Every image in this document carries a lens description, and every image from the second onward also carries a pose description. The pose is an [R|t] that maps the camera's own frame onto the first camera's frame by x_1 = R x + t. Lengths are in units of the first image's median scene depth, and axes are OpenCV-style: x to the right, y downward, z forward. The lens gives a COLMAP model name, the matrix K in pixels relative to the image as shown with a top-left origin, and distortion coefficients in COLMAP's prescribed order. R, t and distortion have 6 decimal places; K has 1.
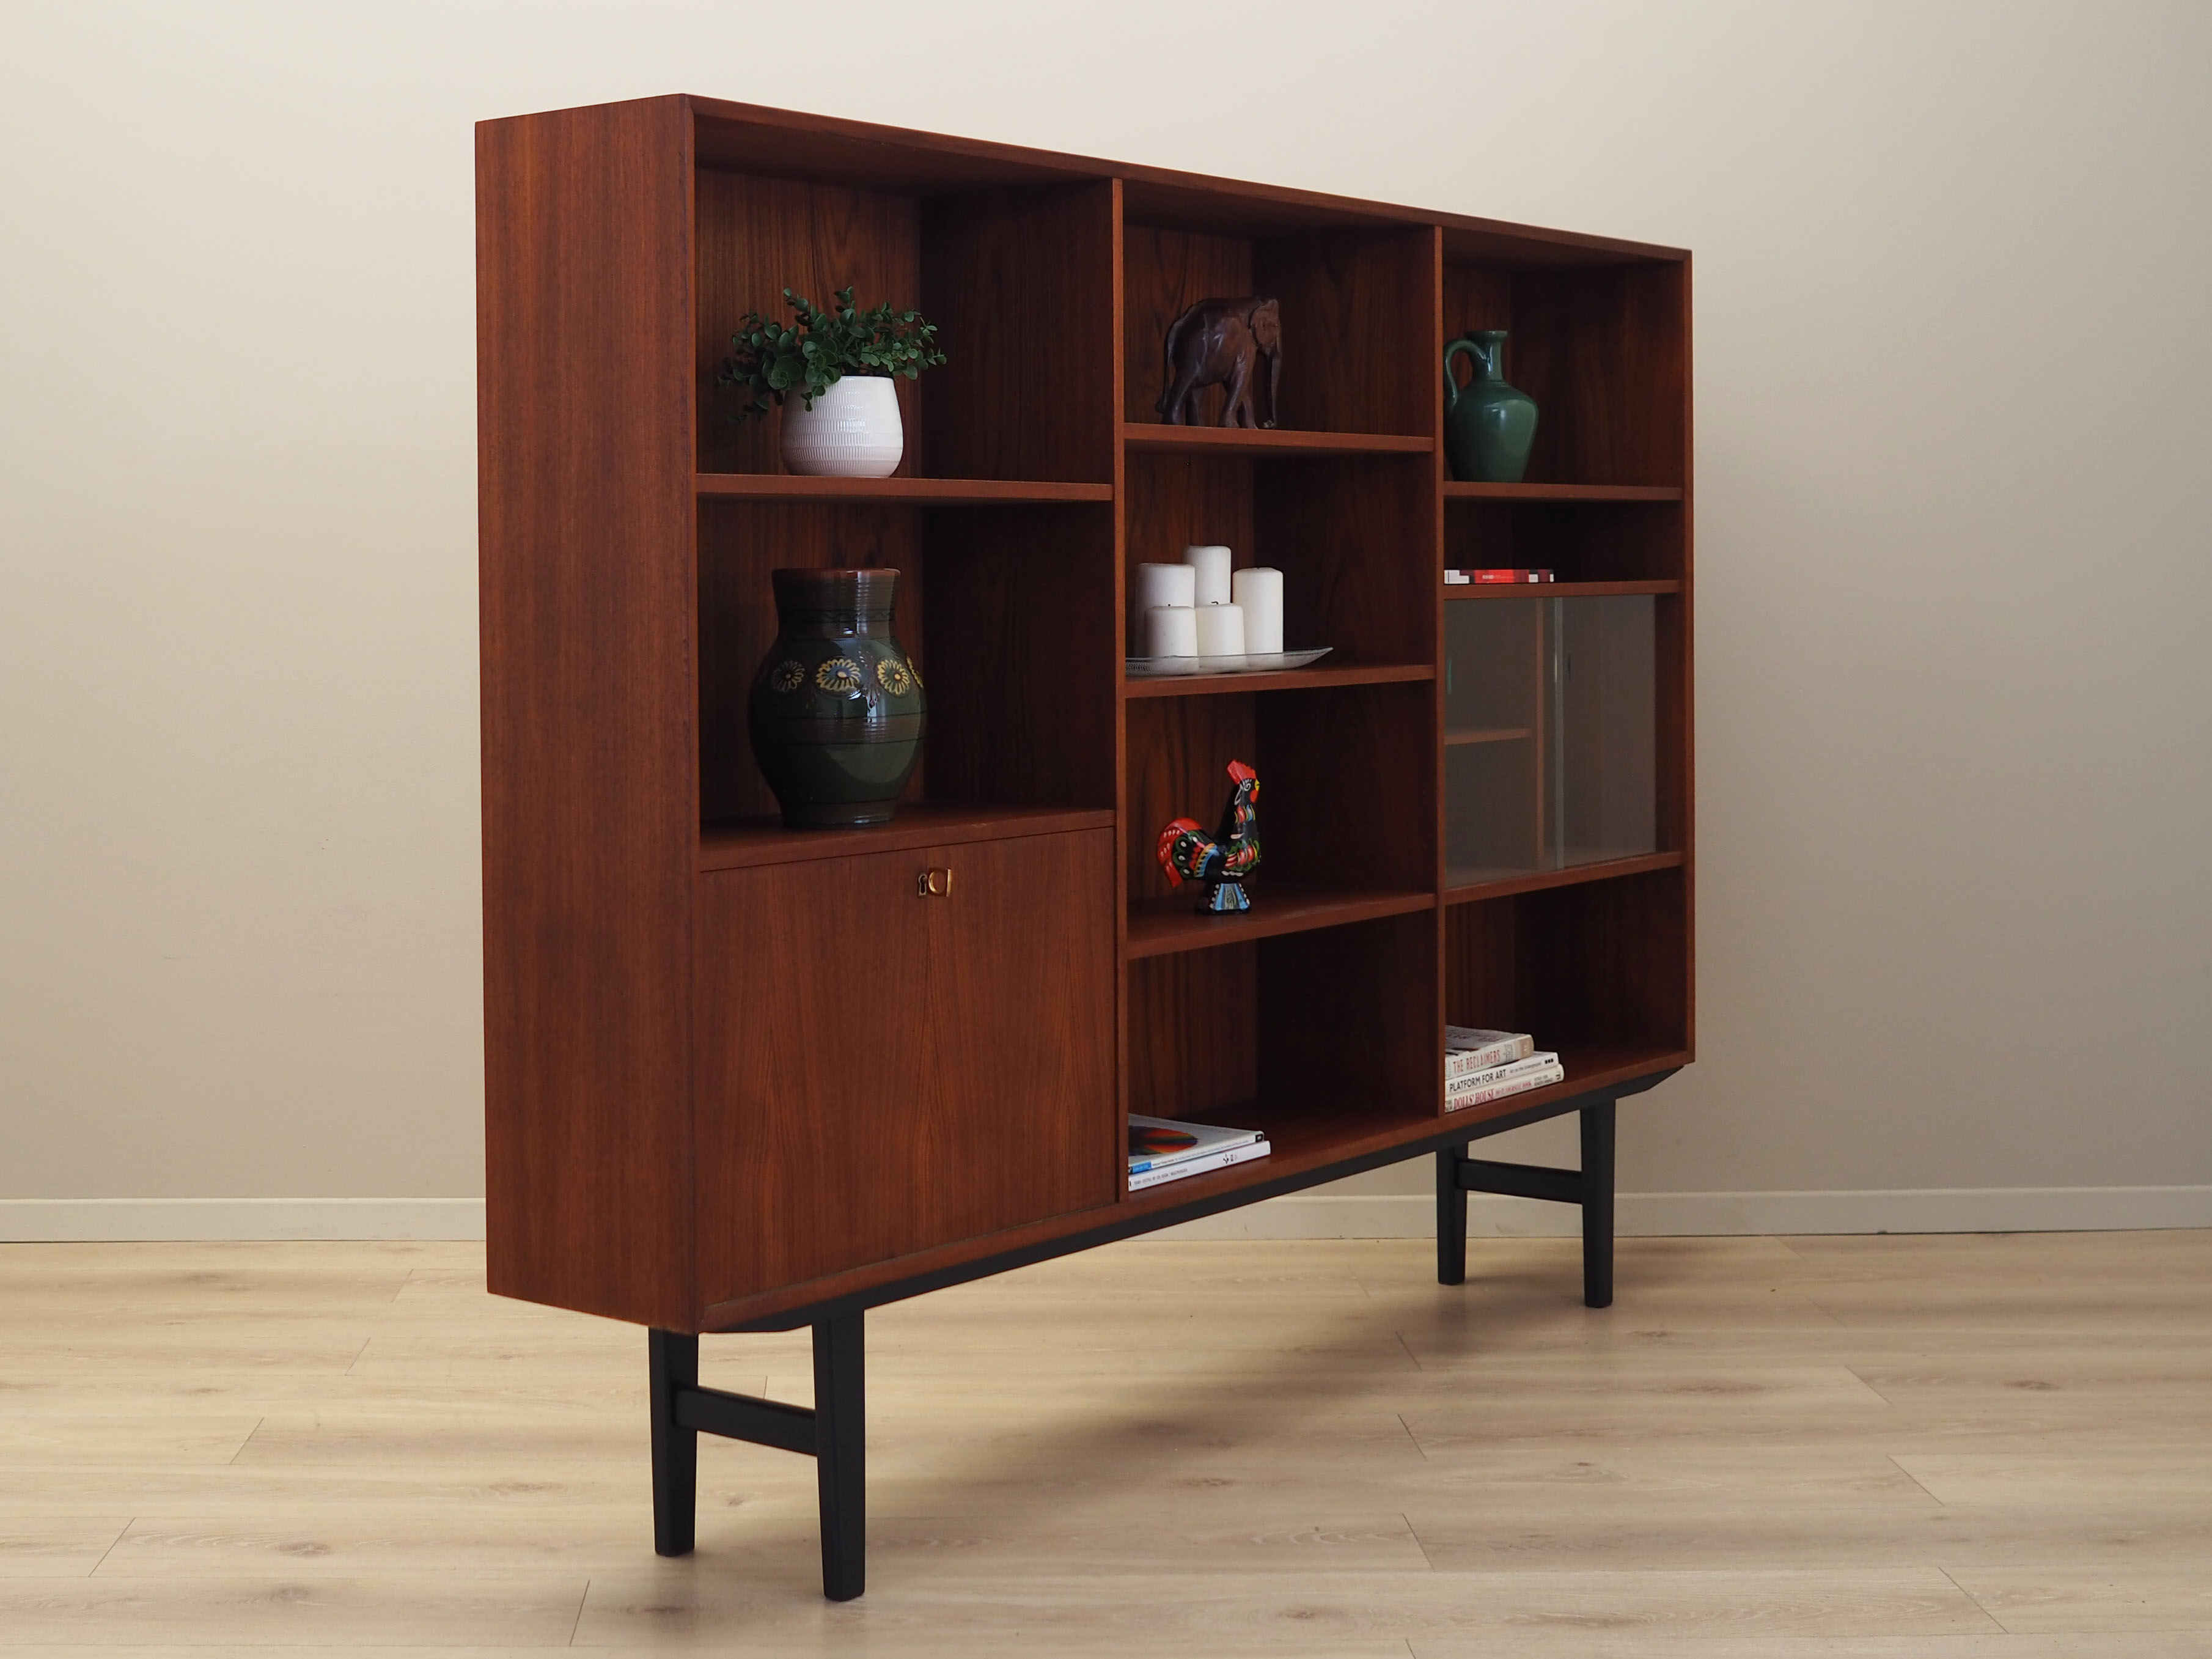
lens RADIAL K [[3222.3, 0, 932.2], [0, 3222.3, 637.1], [0, 0, 1]] dist [0.035601, -0.060317]
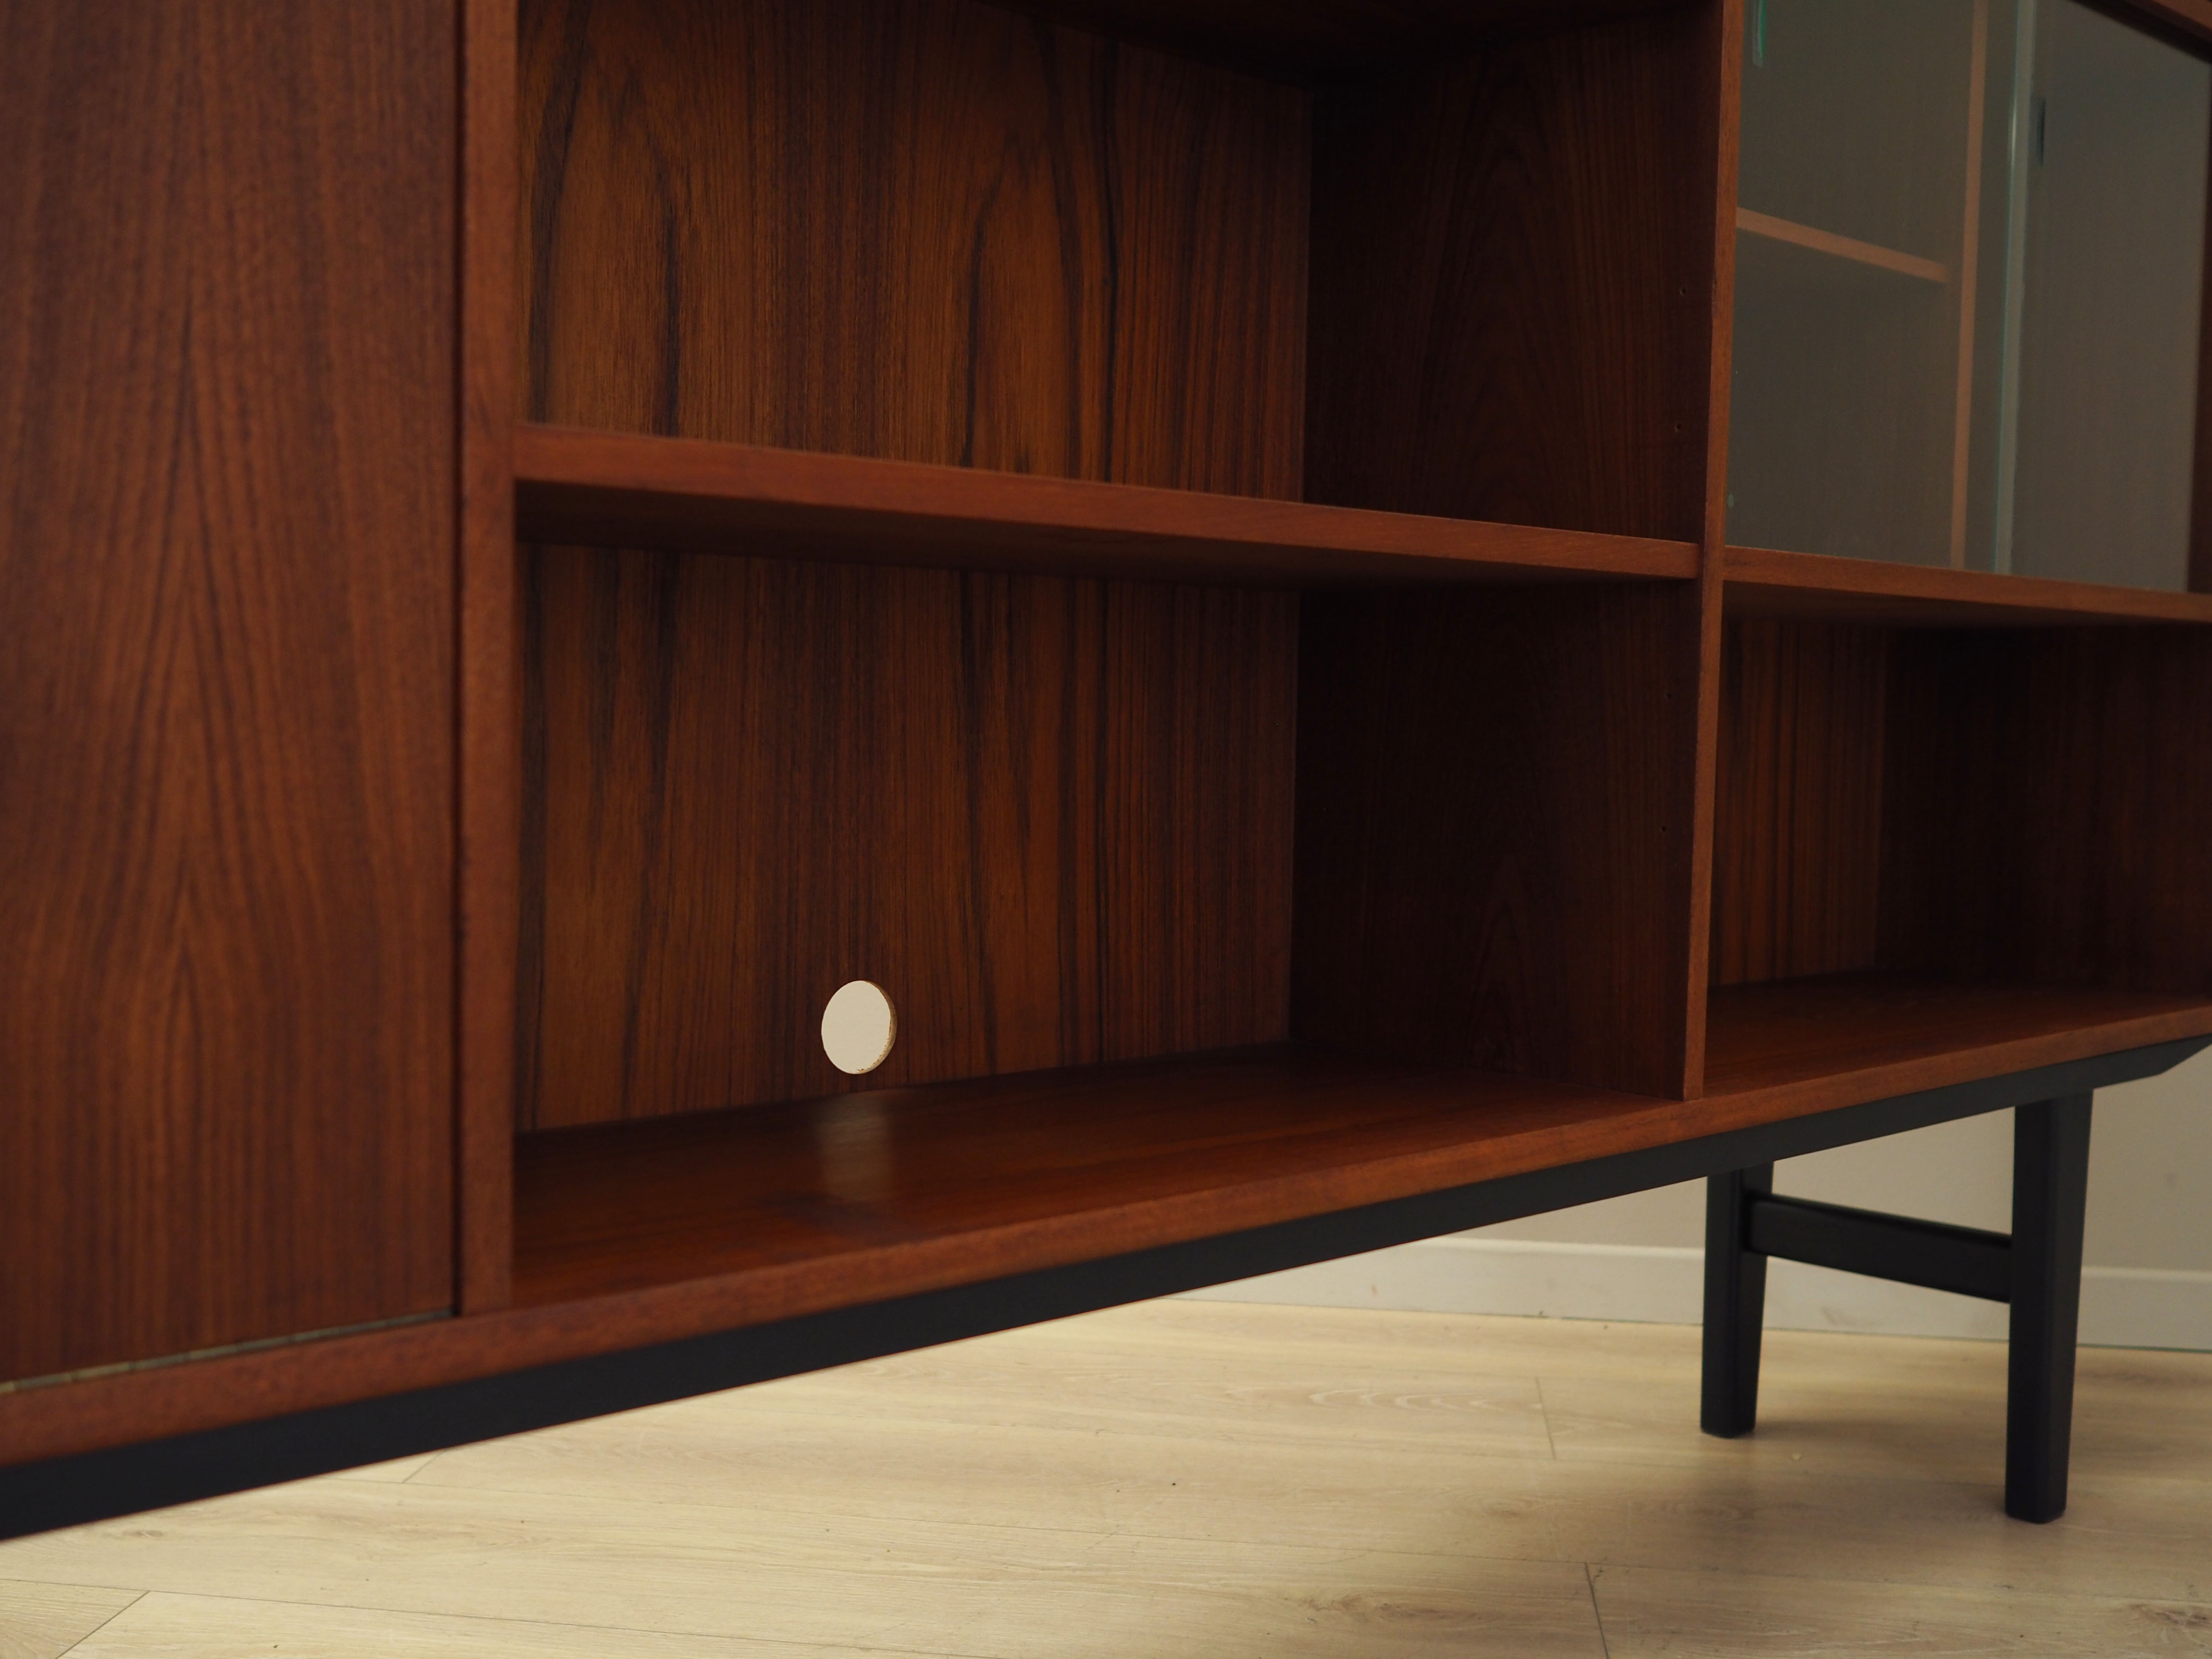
lens RADIAL K [[2369.1, 0, 1063.8], [0, 2369.1, 853.5], [0, 0, 1]] dist [-0.017118, 0.017571]
pose [[0.988735, 0.034669, -0.145608, 0.122888], [-0.028698, 0.998667, 0.042912, 0.108087], [0.146902, -0.038250, 0.988411, 0.700942]]
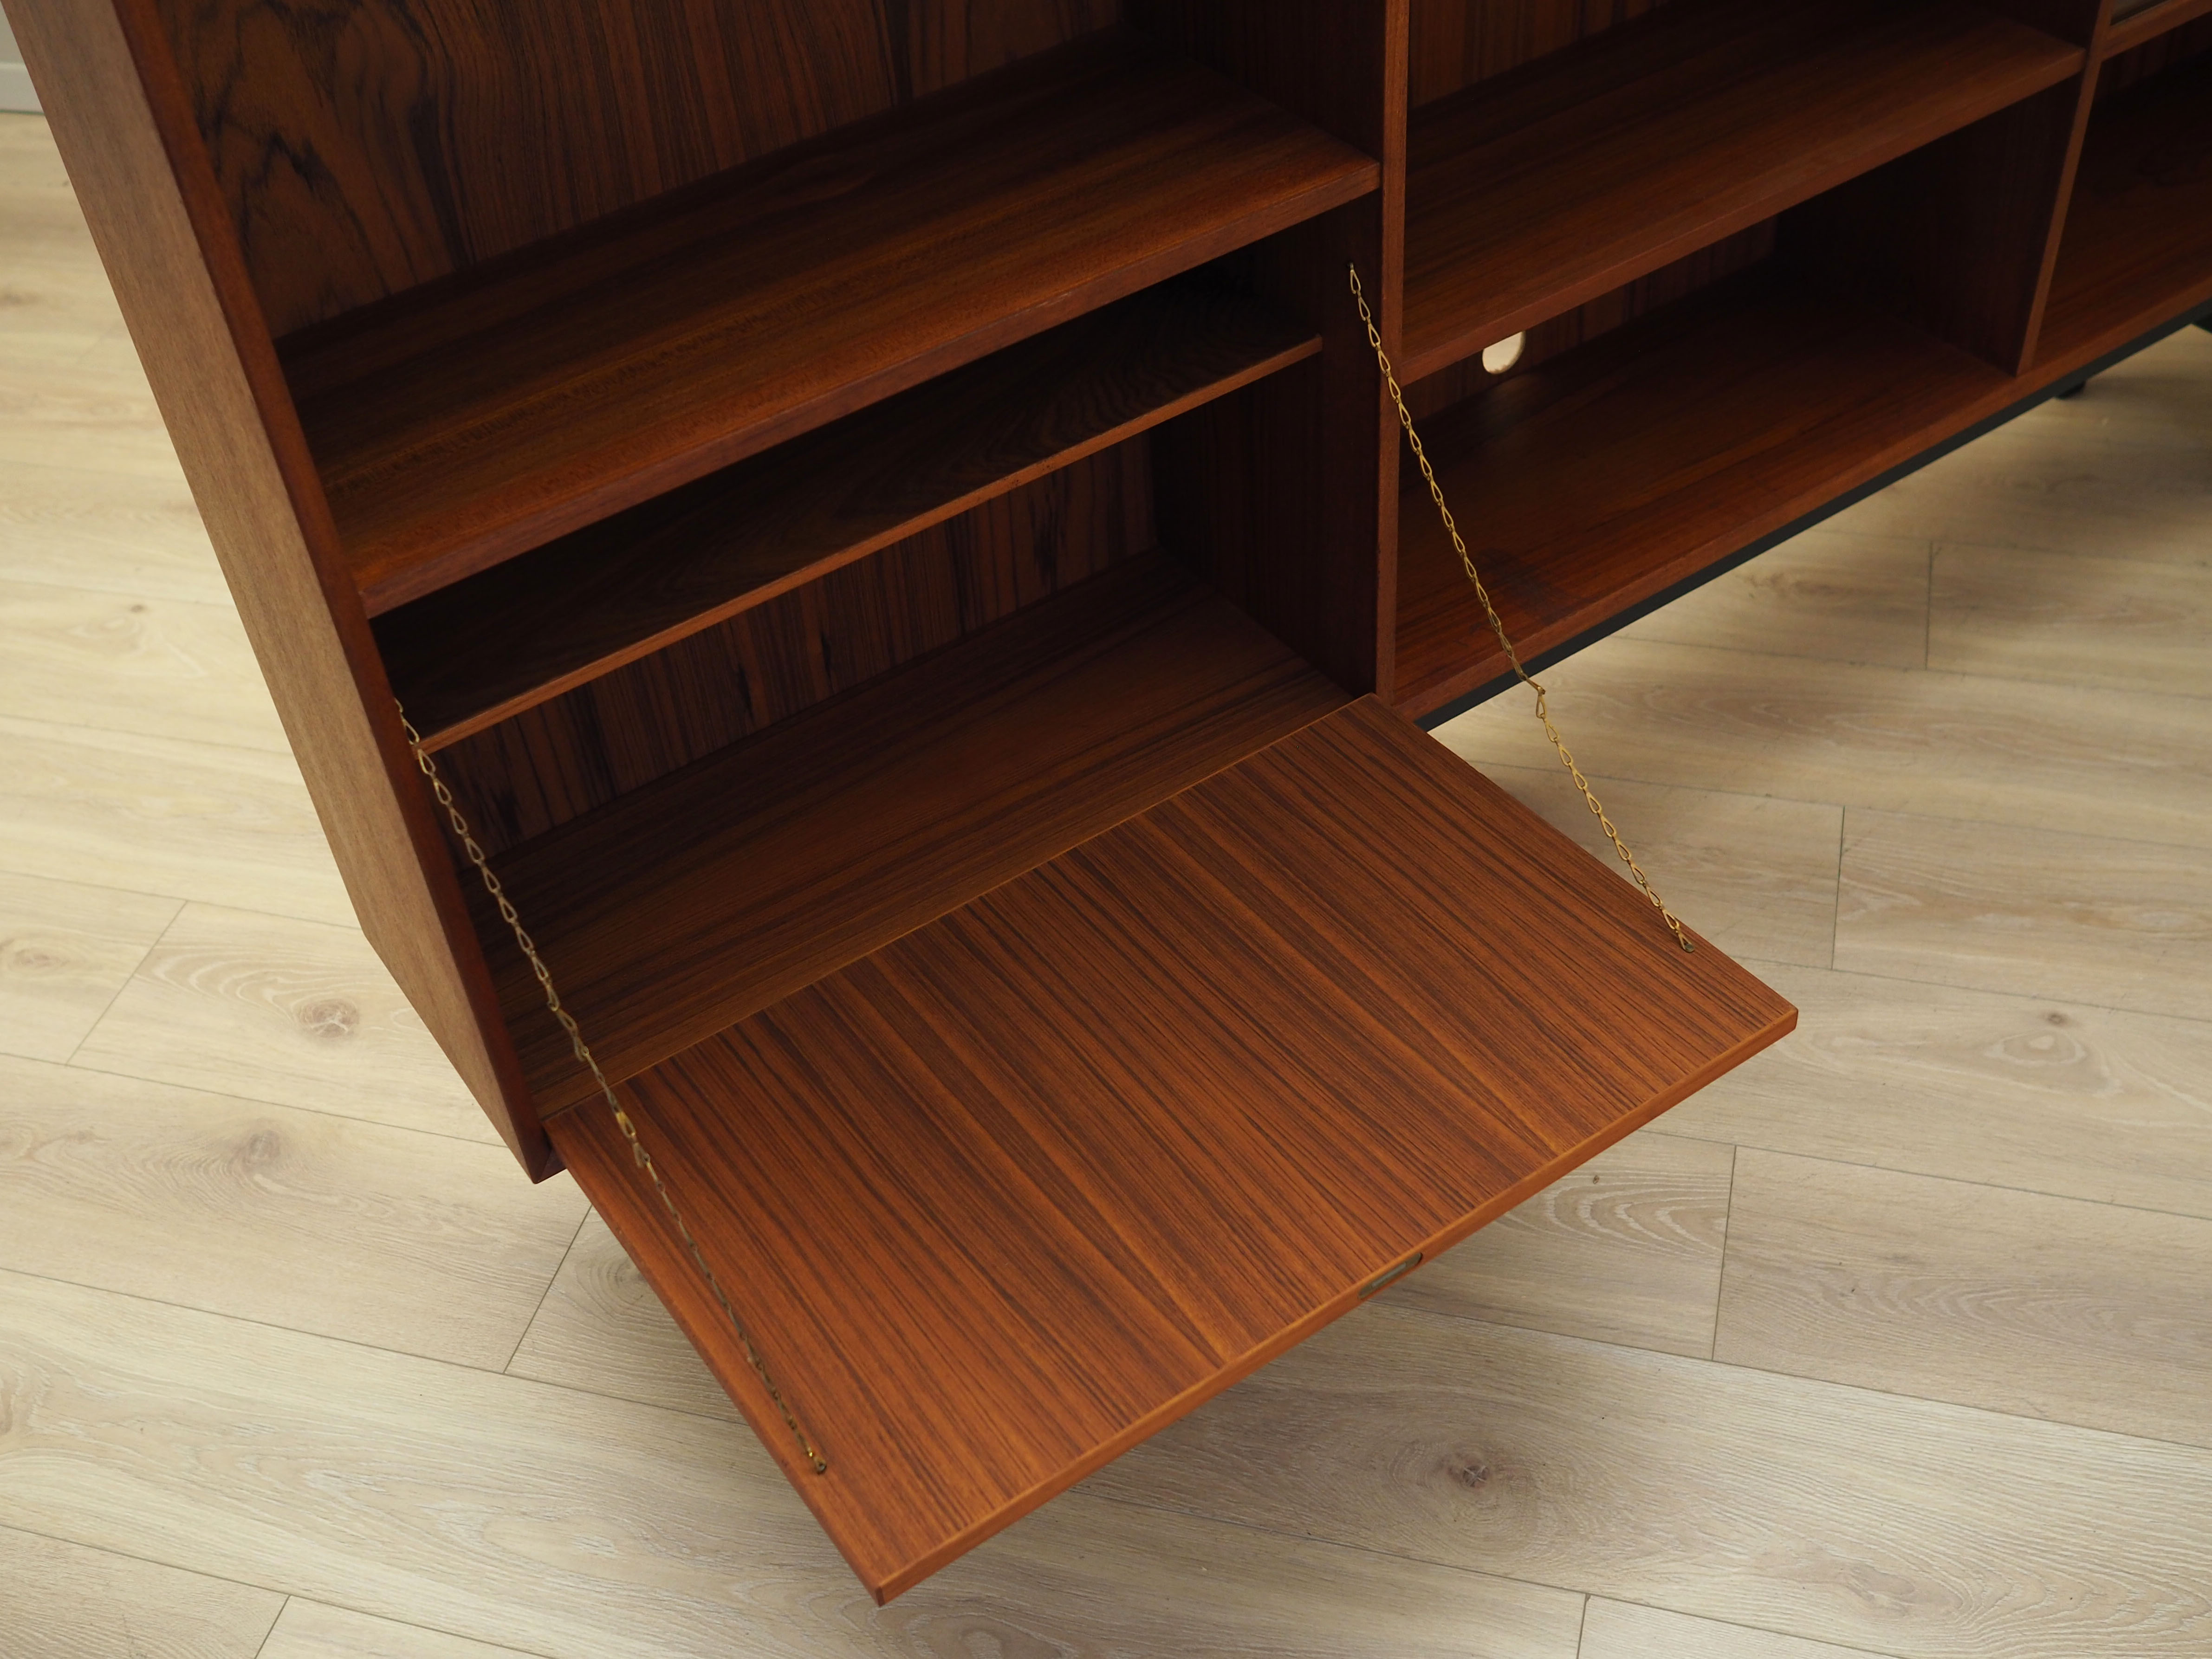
lens RADIAL K [[2438.9, 0, 1050.5], [0, 2438.9, 915.6], [0, 0, 1]] dist [-0.015009, 0.002540]
pose [[0.955844, 0.149386, -0.253074, 0.111286], [0.066590, 0.728665, 0.681626, -0.122500], [0.286231, -0.668380, 0.686542, 0.534028]]
